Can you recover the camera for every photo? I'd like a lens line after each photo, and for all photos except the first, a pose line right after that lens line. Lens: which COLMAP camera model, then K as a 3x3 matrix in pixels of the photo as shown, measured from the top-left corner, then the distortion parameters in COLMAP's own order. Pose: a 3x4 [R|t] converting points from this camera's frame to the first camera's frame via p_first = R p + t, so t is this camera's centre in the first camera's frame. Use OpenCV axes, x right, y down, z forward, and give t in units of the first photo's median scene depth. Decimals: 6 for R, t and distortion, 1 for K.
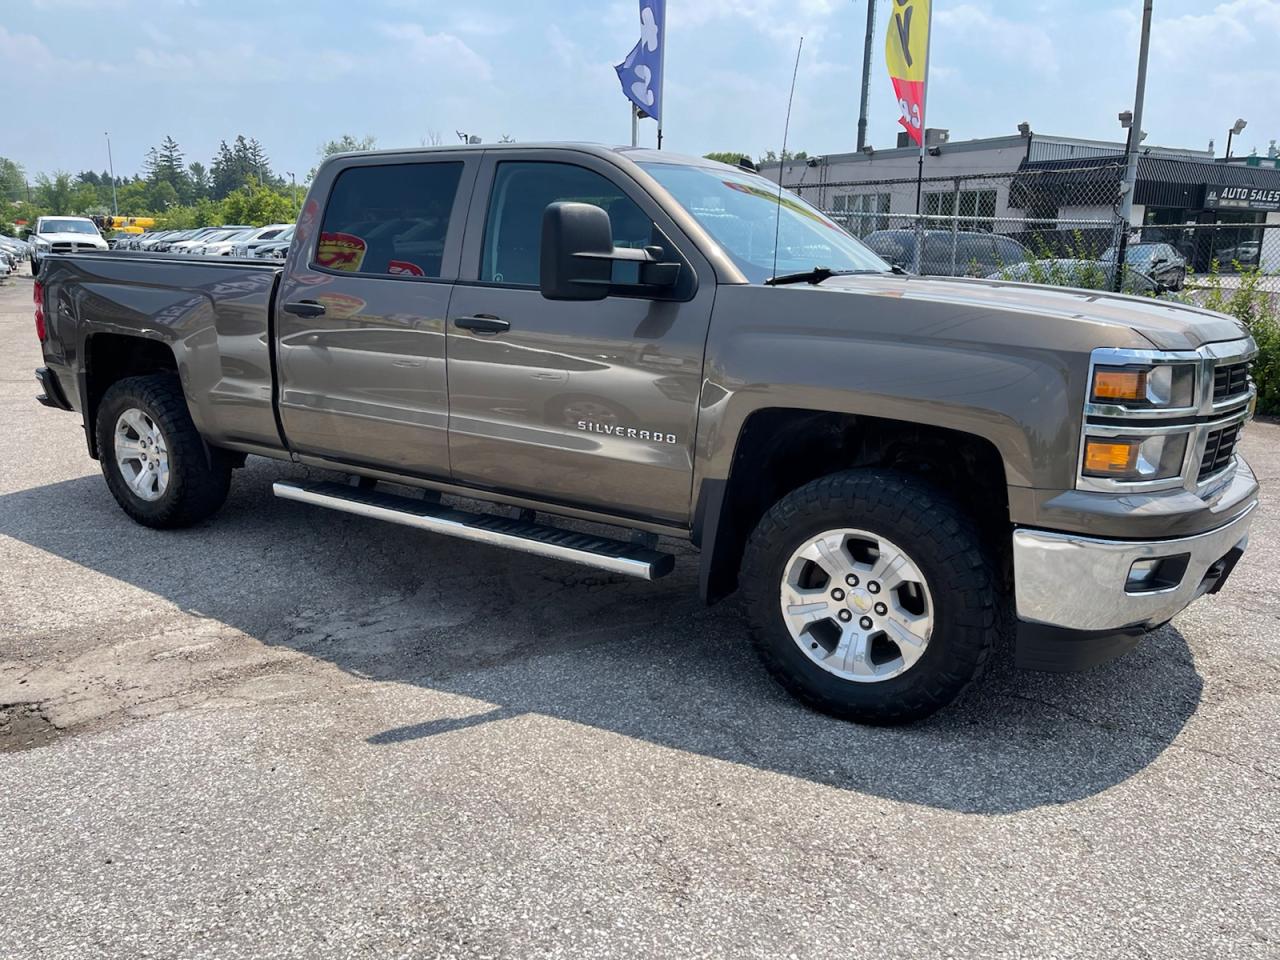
lens RADIAL K [[972.9, 0, 639.6], [0, 972.9, 484.2], [0, 0, 1]] dist [0.076432, -0.105678]
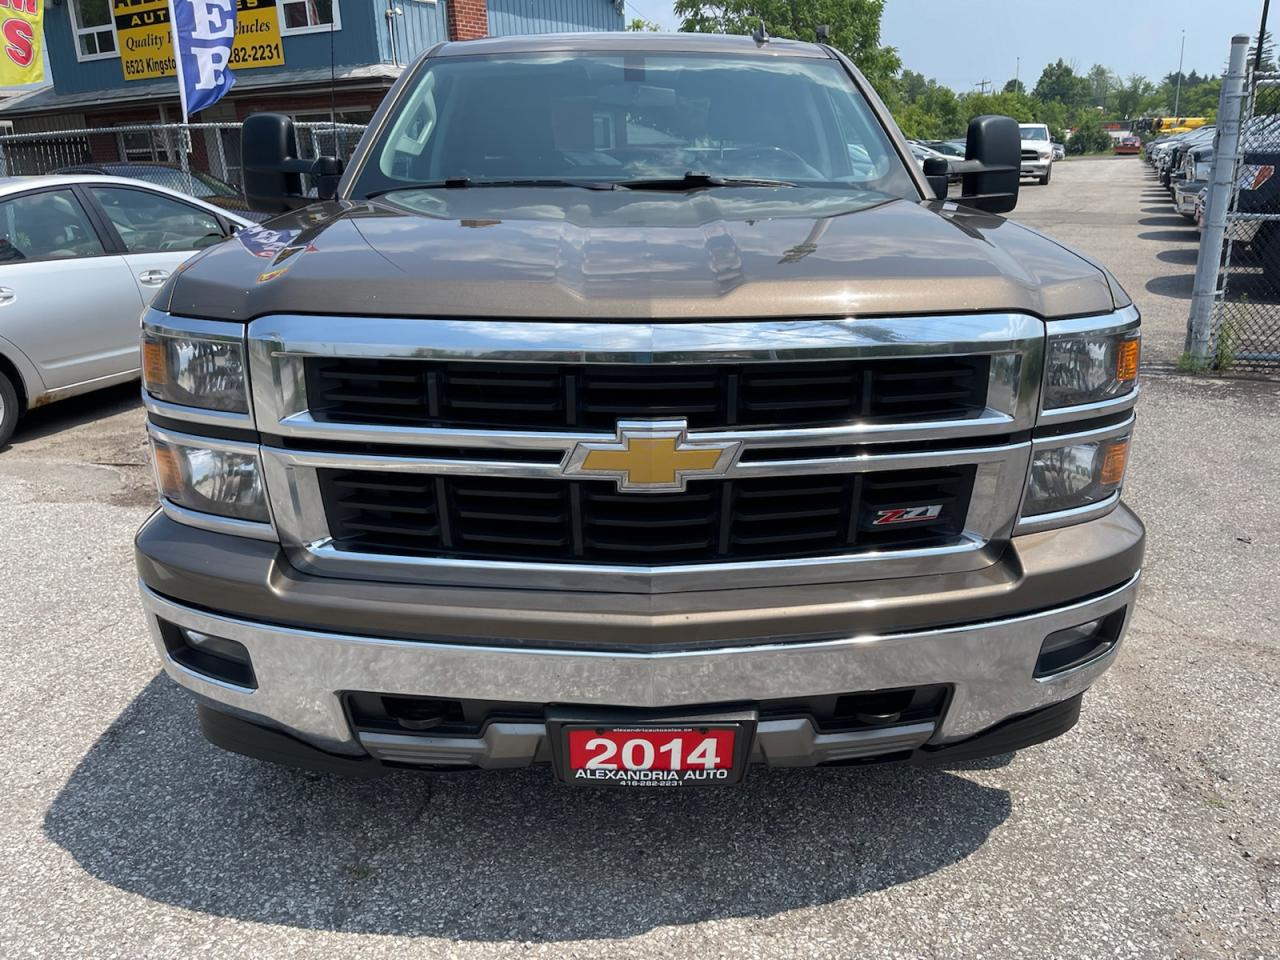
lens RADIAL K [[972.9, 0, 645.8], [0, 972.9, 486.2], [0, 0, 1]] dist [0.076432, -0.105678]
pose [[0.574367, 0.234639, -0.784249, 0.994734], [-0.161034, 0.971706, 0.172786, -0.151072], [0.802602, 0.027049, 0.595901, 0.702837]]
